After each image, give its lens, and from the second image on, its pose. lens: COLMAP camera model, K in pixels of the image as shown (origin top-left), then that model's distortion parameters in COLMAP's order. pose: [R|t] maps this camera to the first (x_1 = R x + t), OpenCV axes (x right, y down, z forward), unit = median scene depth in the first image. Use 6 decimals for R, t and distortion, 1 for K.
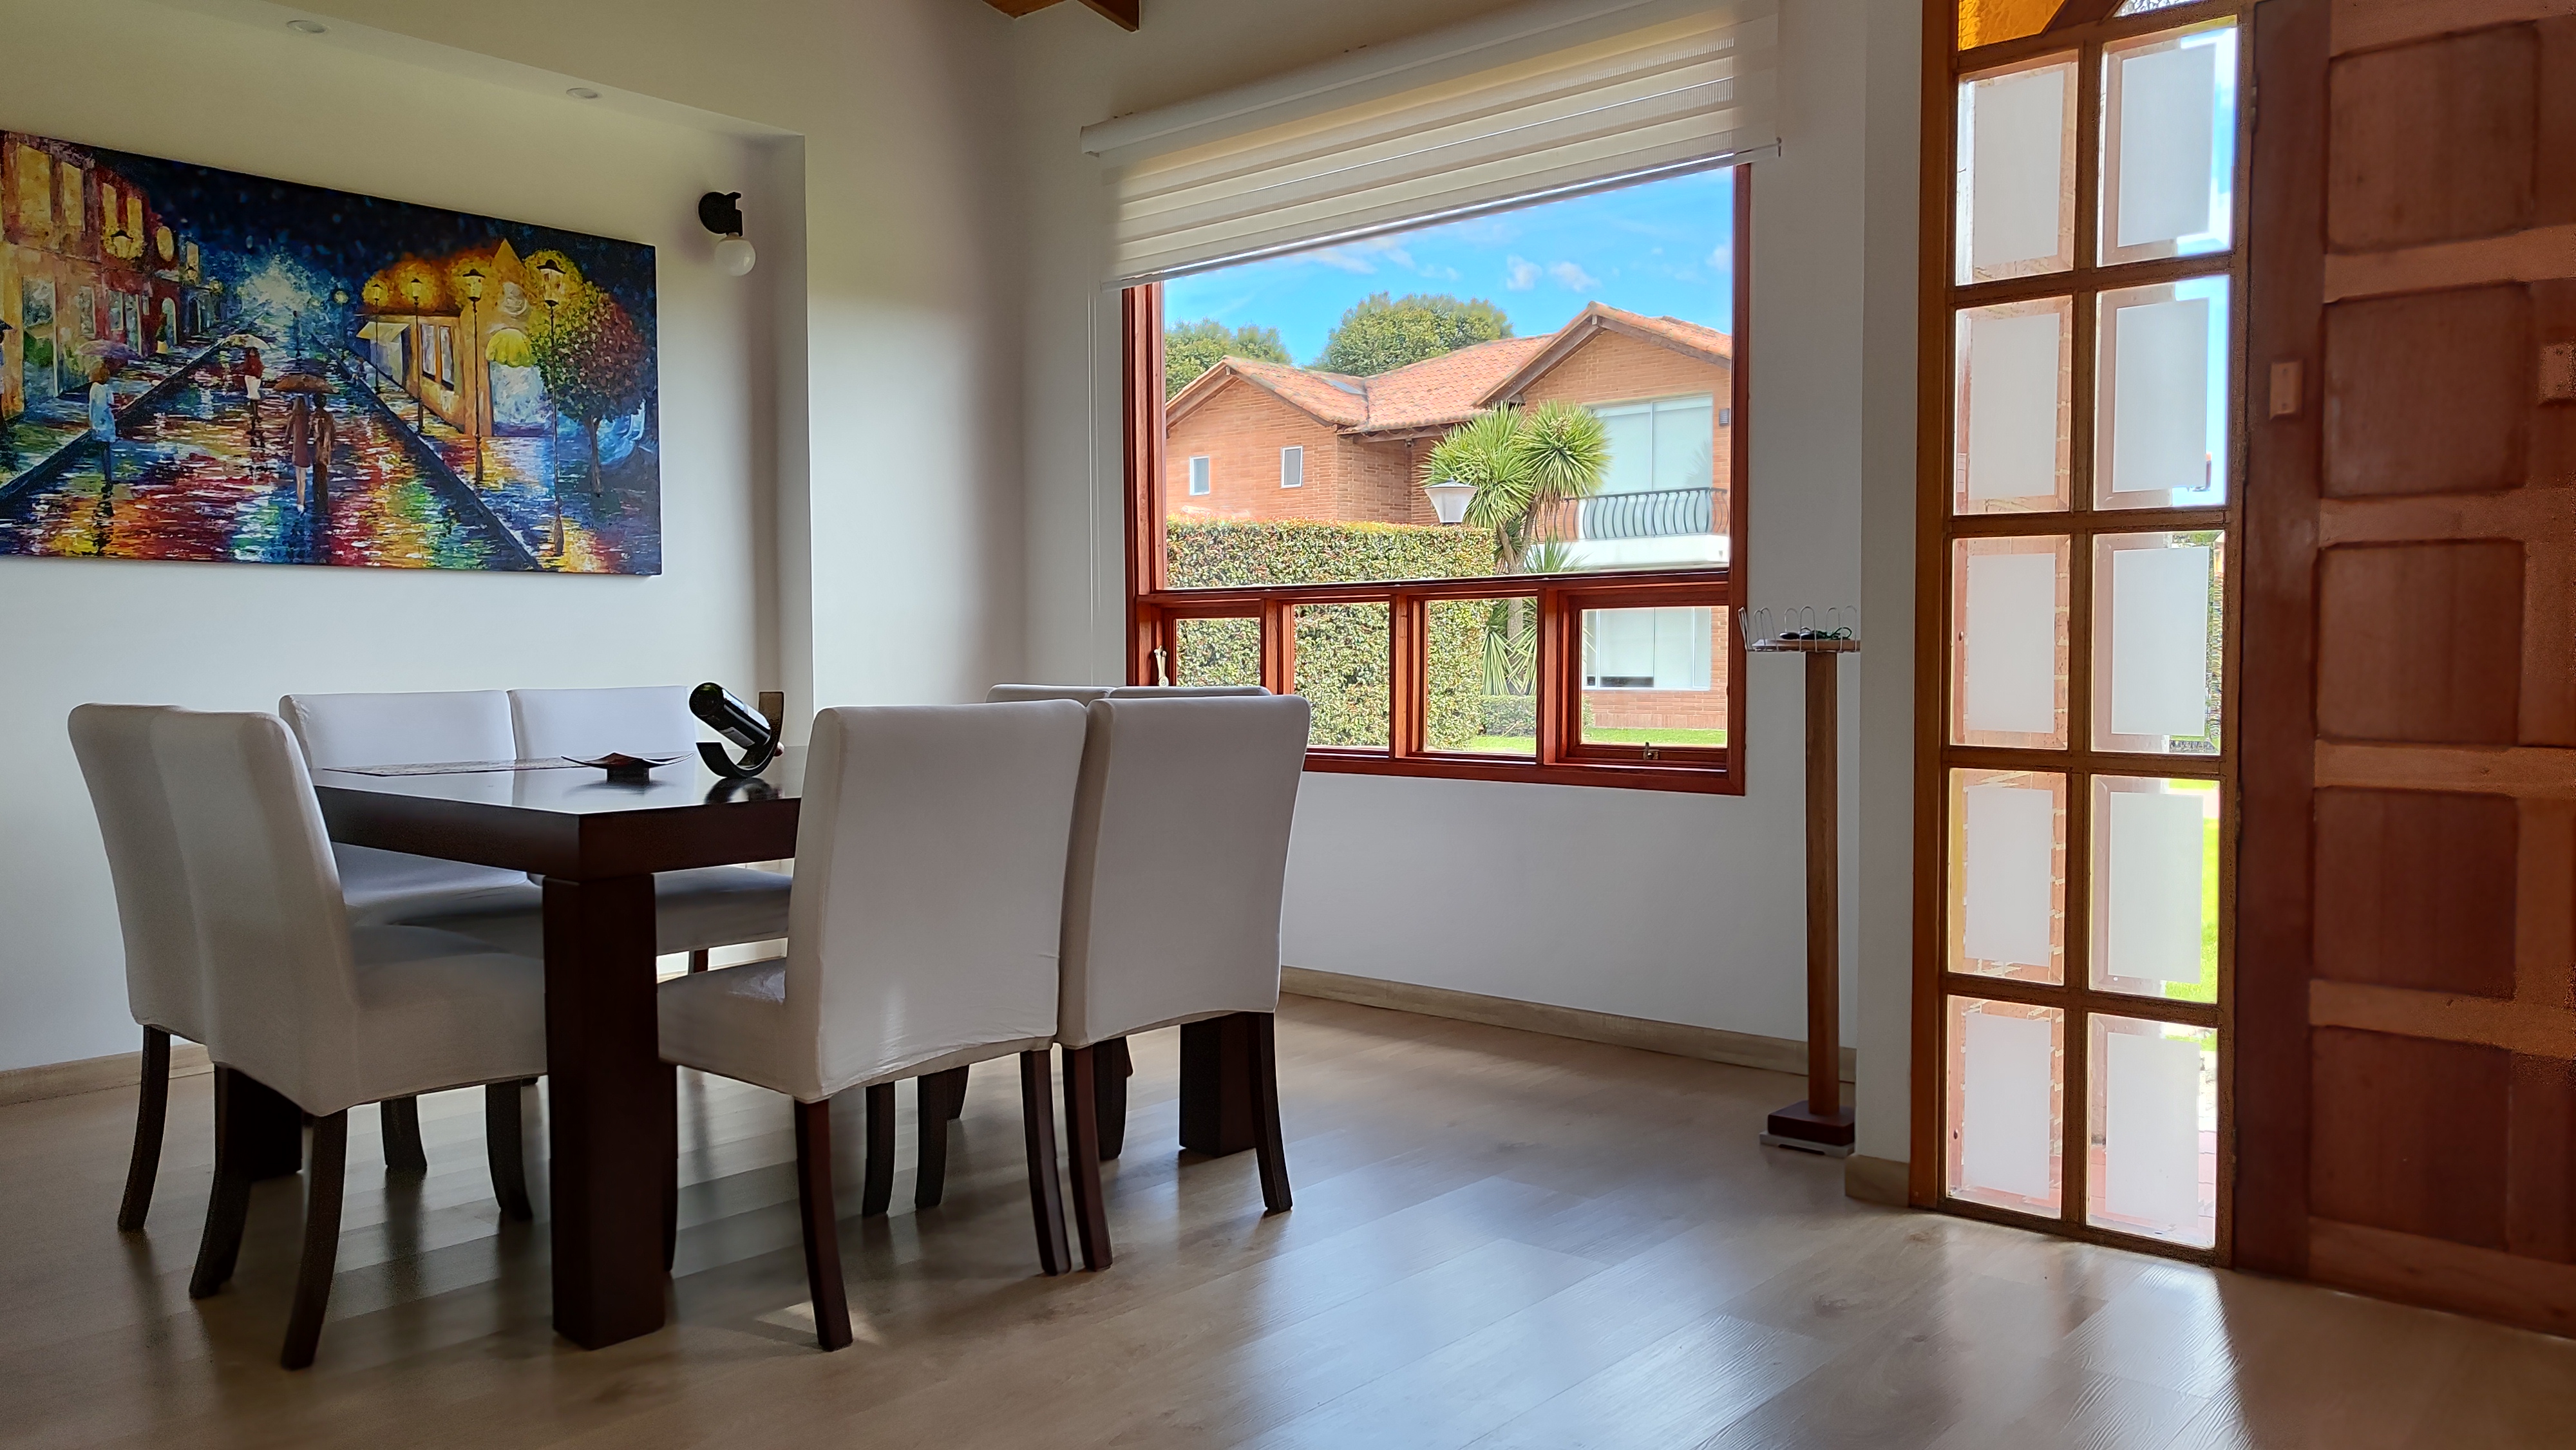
lens RADIAL K [[1875.1, 0, 1282.7], [0, 1875.1, 726.9], [0, 0, 1]] dist [0.011806, -0.011499]
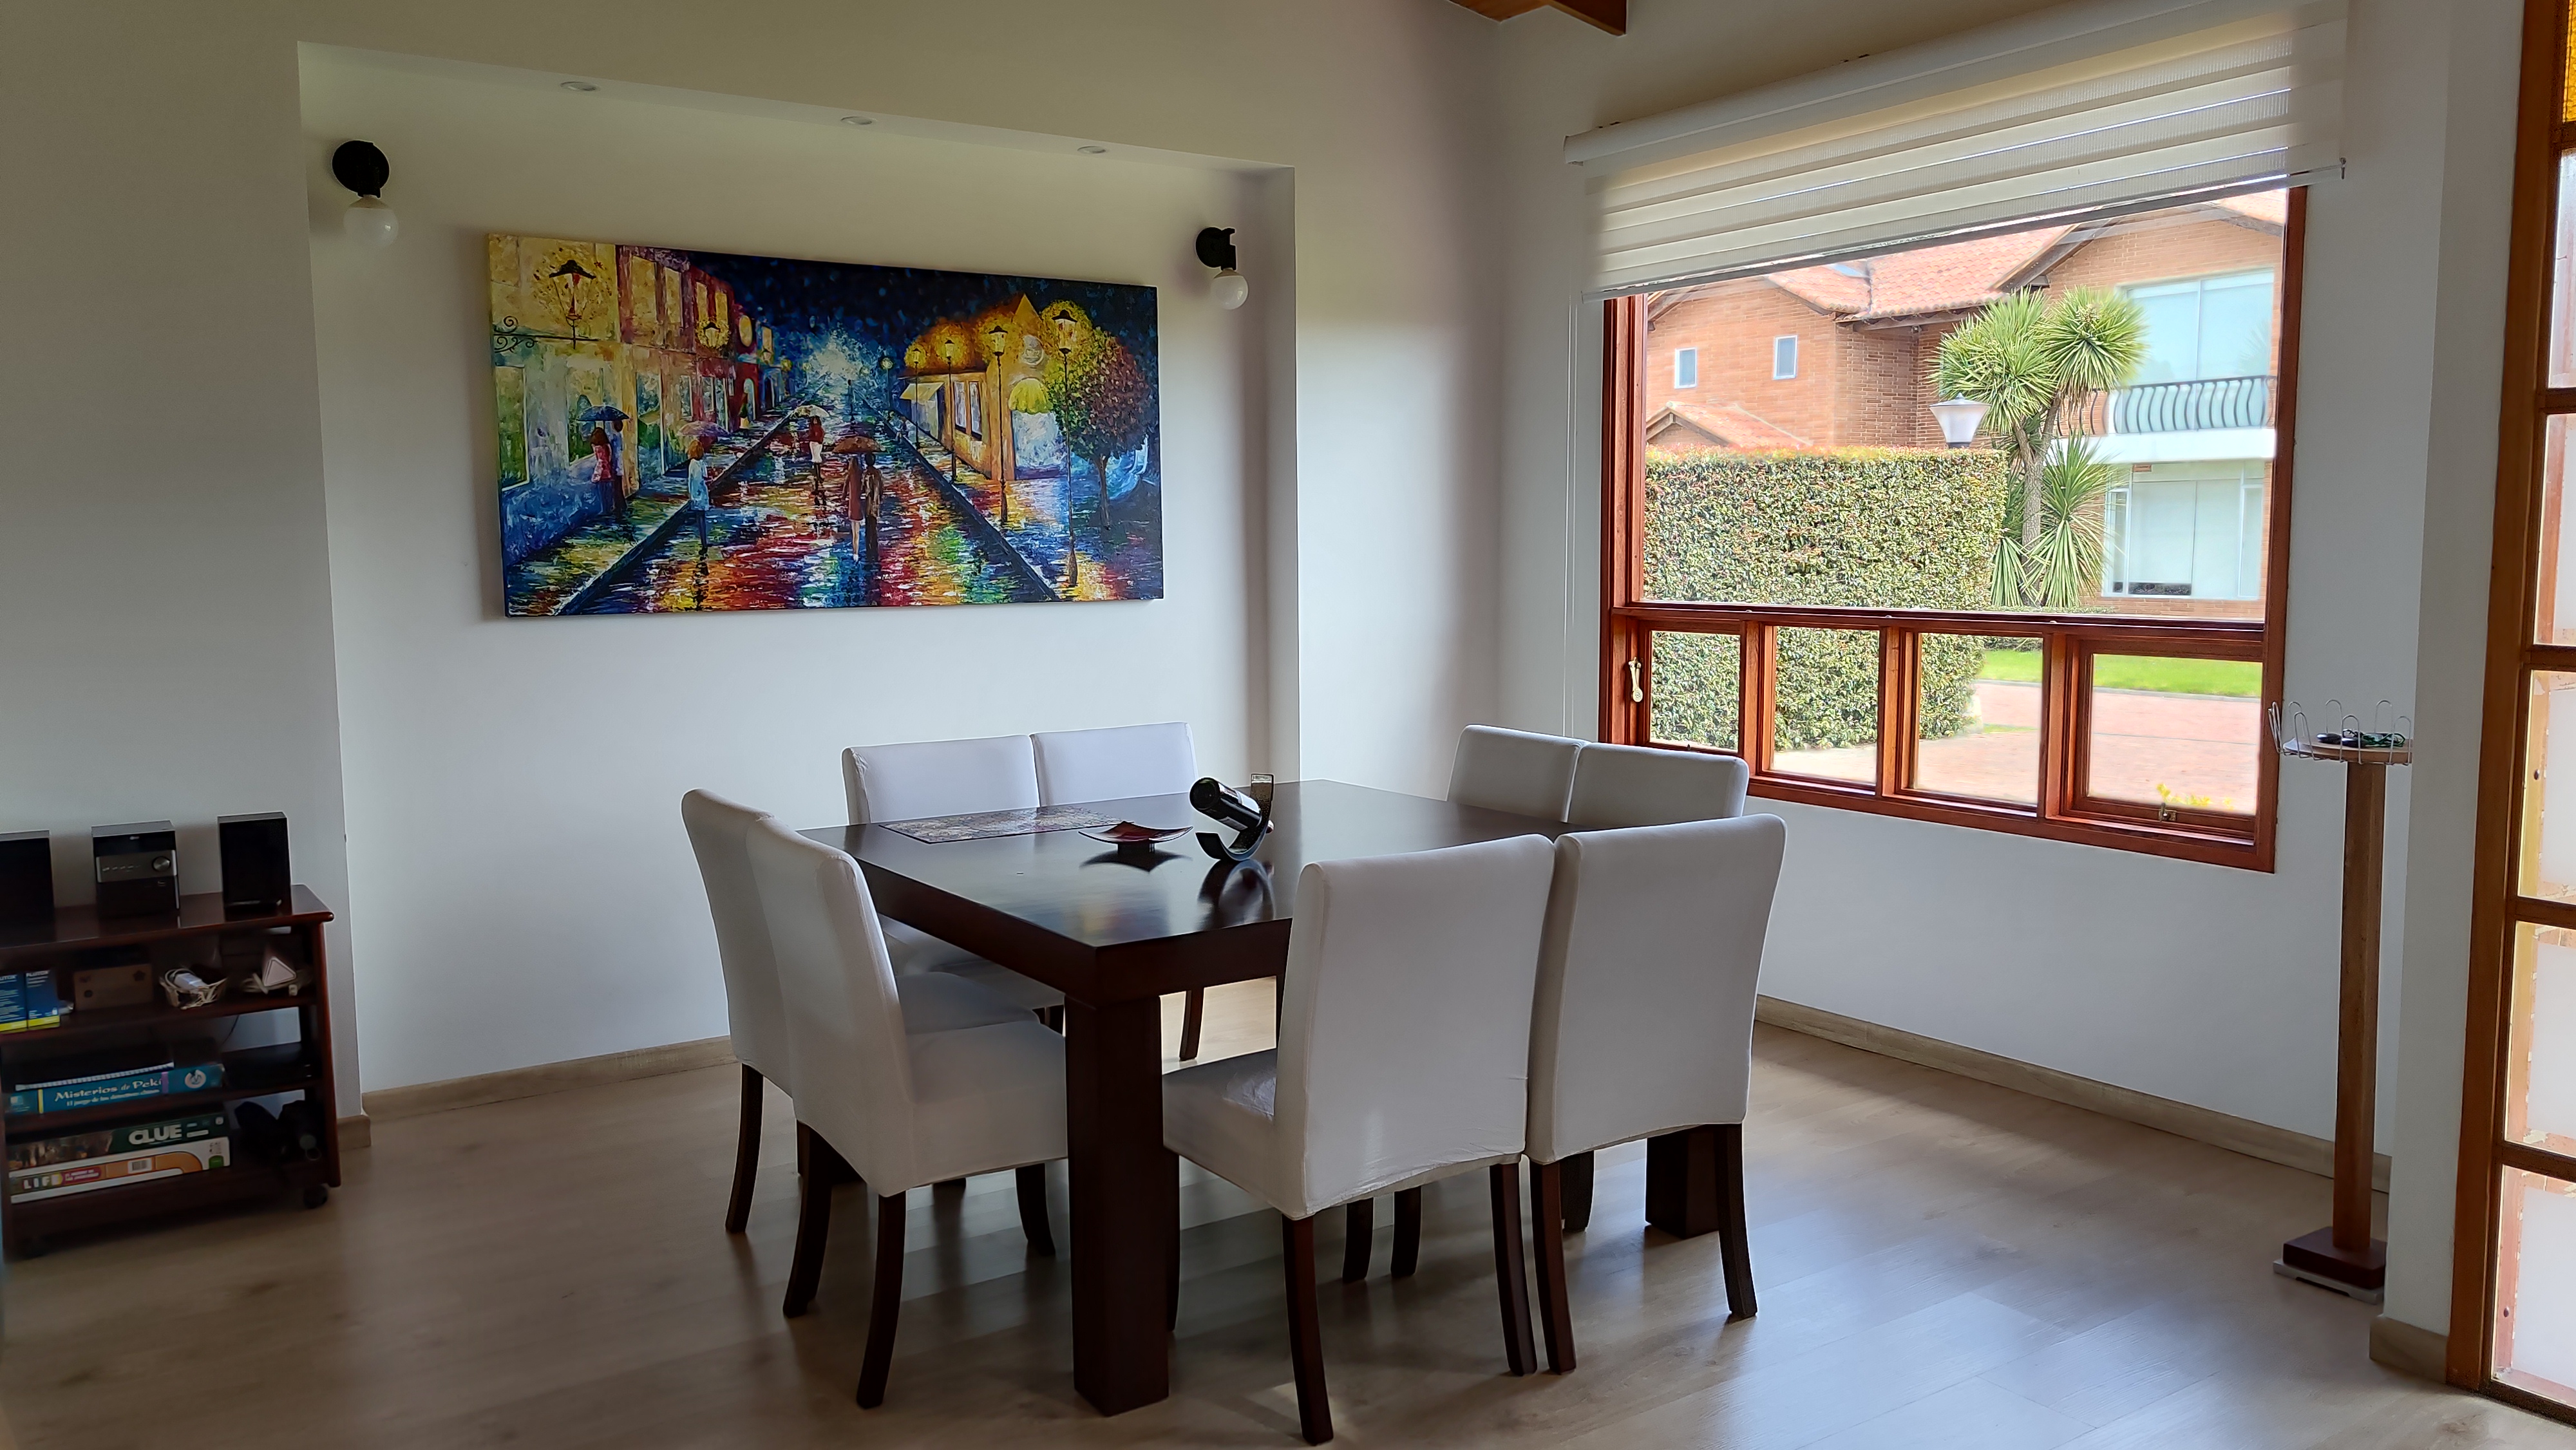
lens RADIAL K [[1875.1, 0, 1267.4], [0, 1875.1, 731.5], [0, 0, 1]] dist [0.011806, -0.011499]
pose [[0.965989, 0.020725, -0.257751, 0.003528], [-0.004264, 0.997924, 0.064260, -0.089317], [0.258548, -0.060976, 0.964072, -0.019364]]
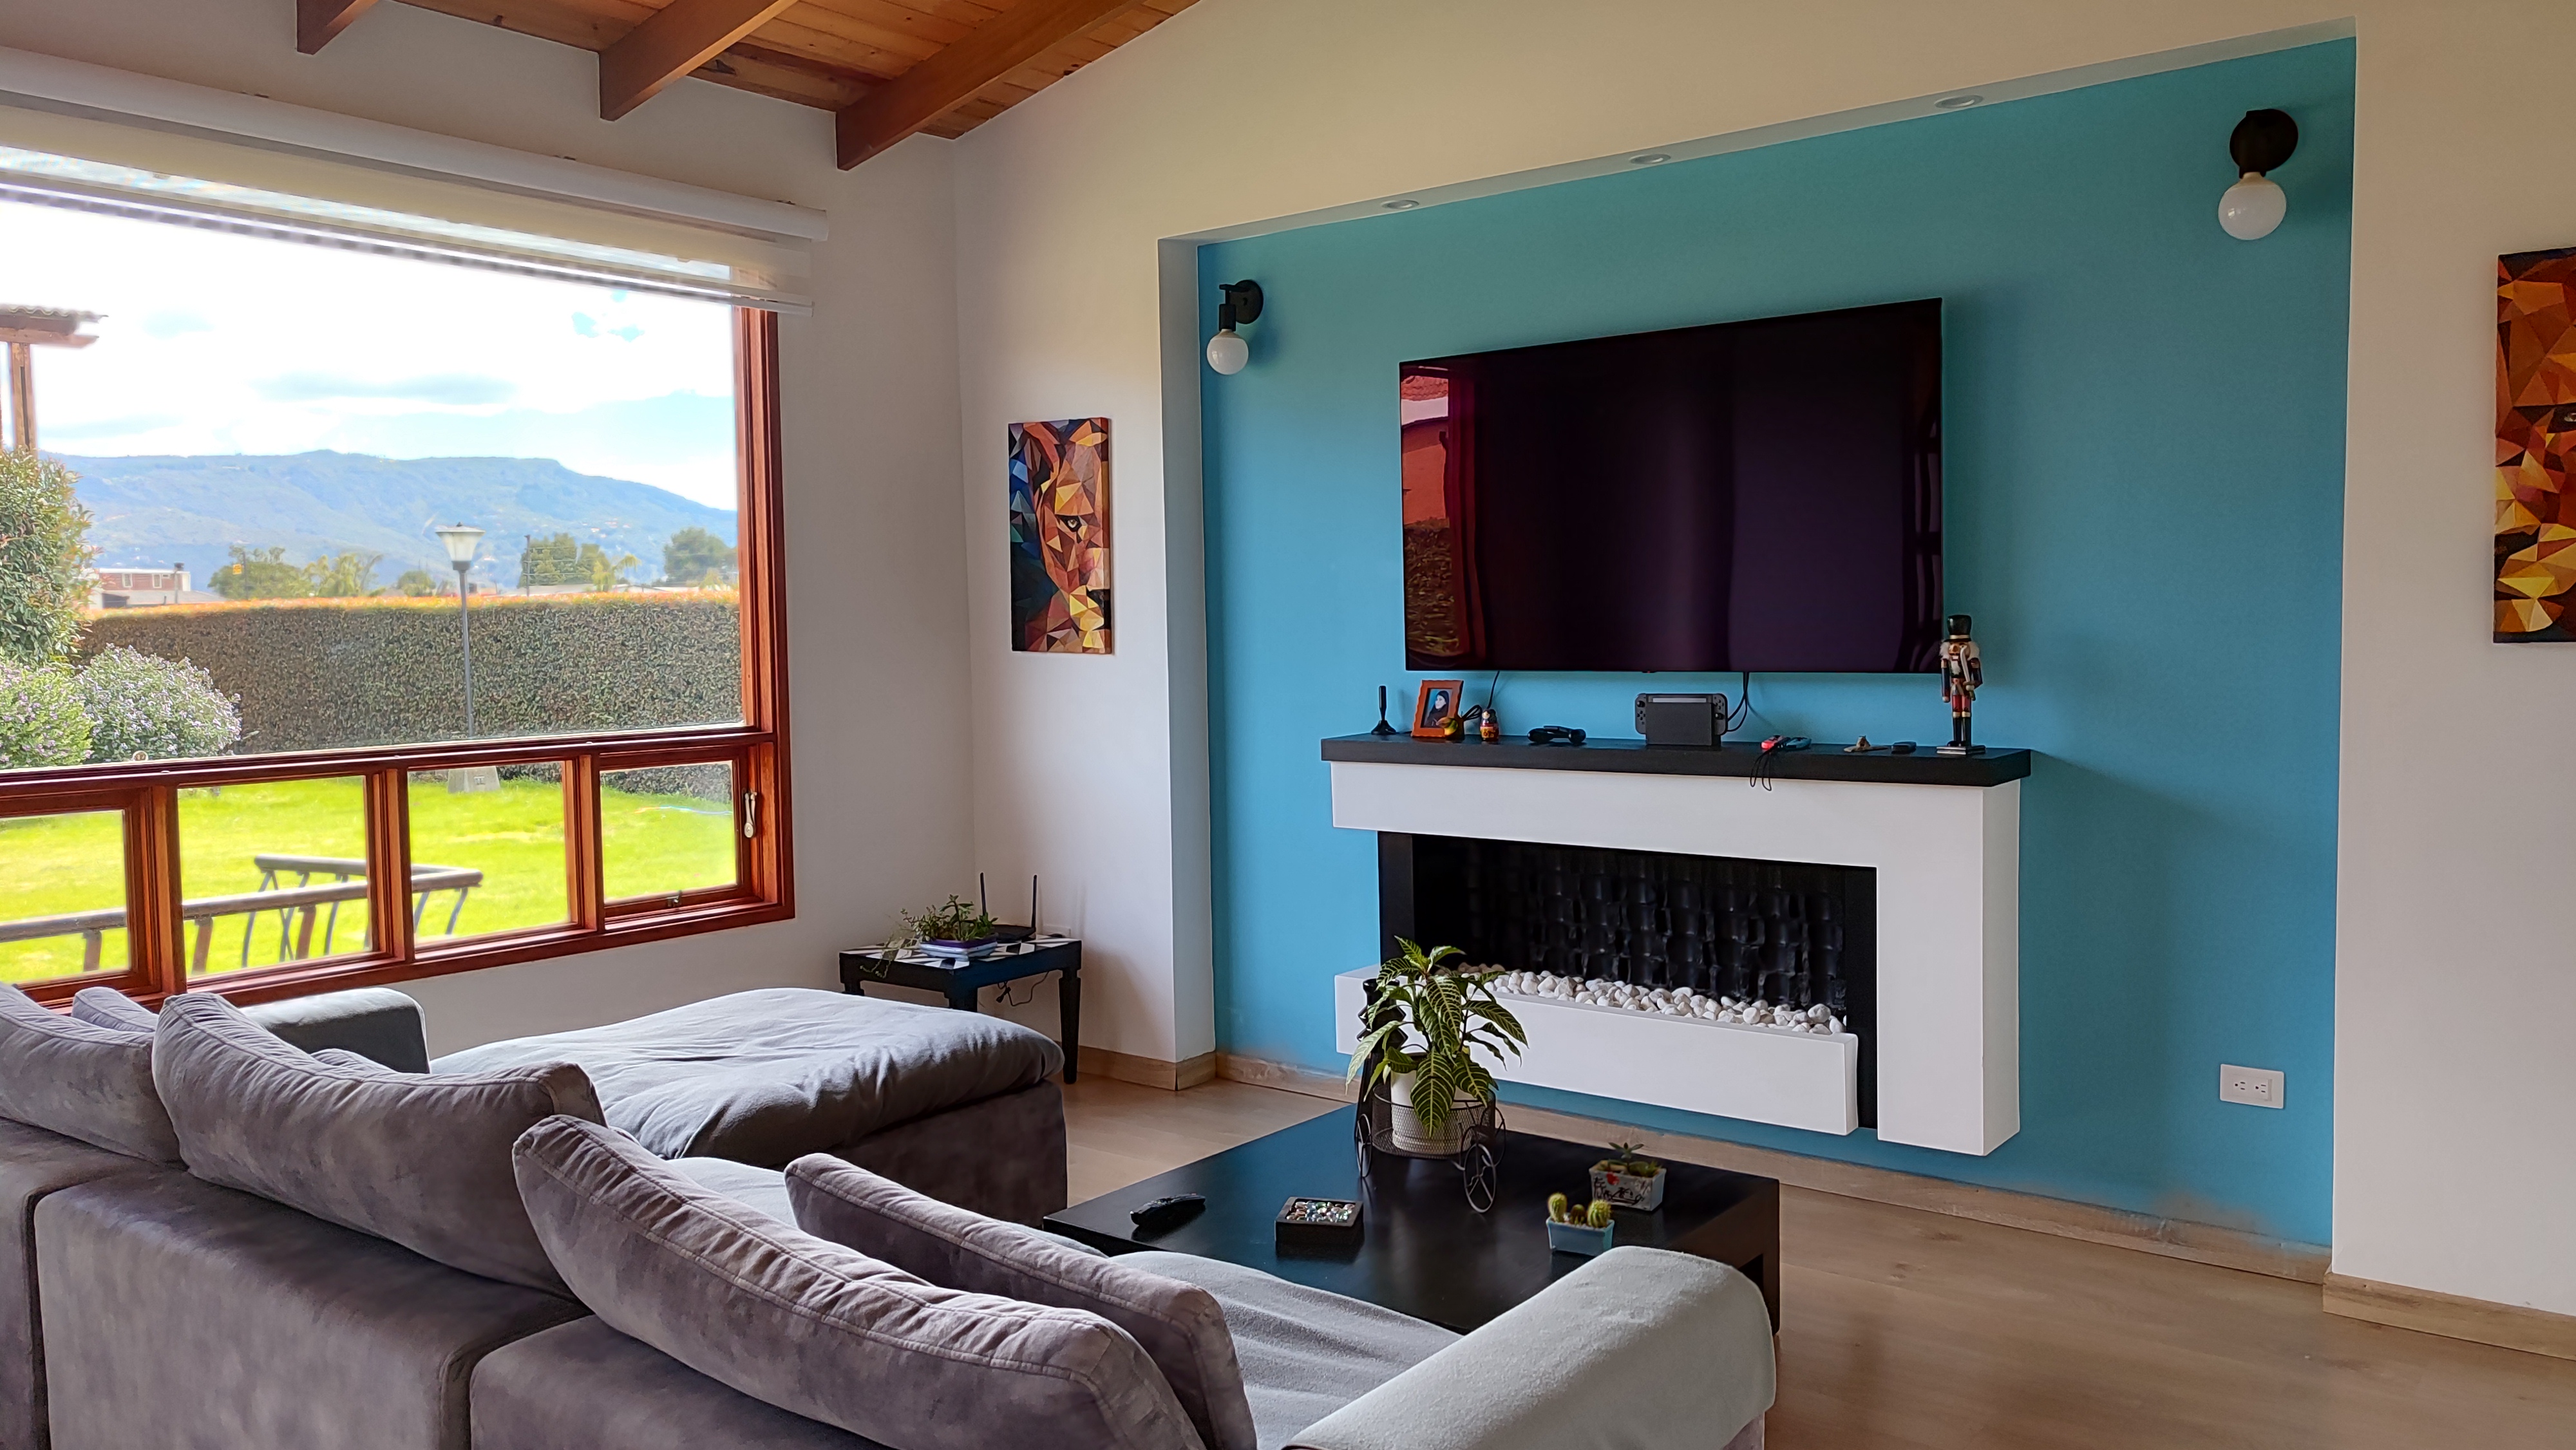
lens RADIAL K [[1875.1, 0, 1288.3], [0, 1875.1, 723.3], [0, 0, 1]] dist [0.011806, -0.011499]
pose [[-0.063159, -0.049018, 0.996799, -0.892920], [0.050457, 0.997359, 0.052243, -0.132944], [-0.996727, 0.053595, -0.060519, 0.678516]]
